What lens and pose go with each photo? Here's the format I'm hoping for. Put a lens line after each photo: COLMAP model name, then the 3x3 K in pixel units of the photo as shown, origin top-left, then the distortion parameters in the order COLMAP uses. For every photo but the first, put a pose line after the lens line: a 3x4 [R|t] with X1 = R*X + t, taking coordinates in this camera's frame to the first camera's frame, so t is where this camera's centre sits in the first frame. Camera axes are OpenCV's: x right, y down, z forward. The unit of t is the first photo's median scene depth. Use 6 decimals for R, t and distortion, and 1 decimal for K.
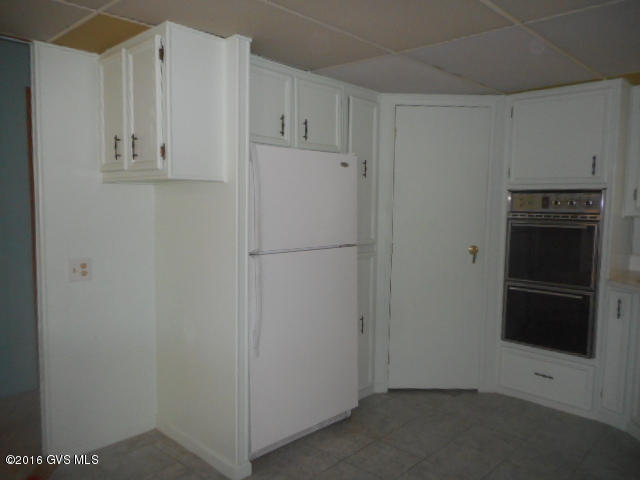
lens RADIAL K [[491.0, 0, 320.0], [0, 491.0, 240.0], [0, 0, 1]] dist [0.008703, 0.002068]
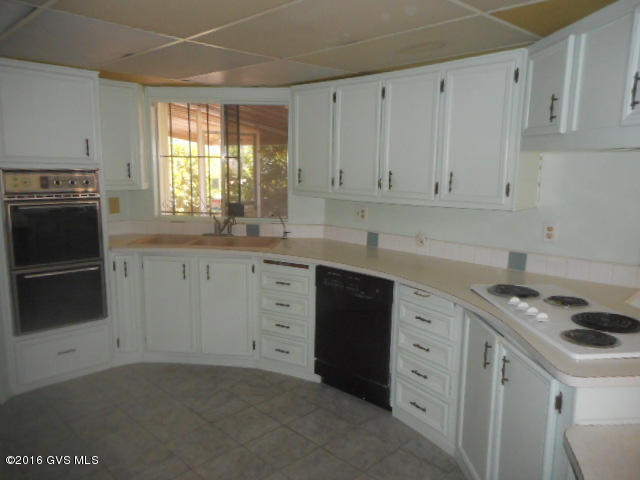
lens RADIAL K [[491.0, 0, 320.0], [0, 491.0, 240.0], [0, 0, 1]] dist [0.008703, 0.002068]
pose [[0.038581, -0.143008, 0.988969, -0.514870], [0.077410, 0.987160, 0.139726, -0.057969], [-0.996253, 0.071165, 0.049156, 0.412234]]
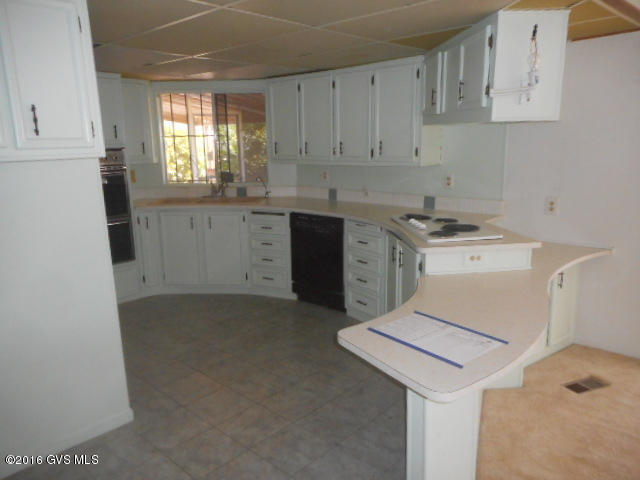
lens RADIAL K [[491.0, 0, 320.0], [0, 491.0, 240.0], [0, 0, 1]] dist [0.008703, 0.002068]
pose [[0.000523, -0.191313, 0.981529, -0.894517], [0.108331, 0.975764, 0.190131, -0.046027], [-0.994115, 0.106231, 0.021235, 0.368762]]
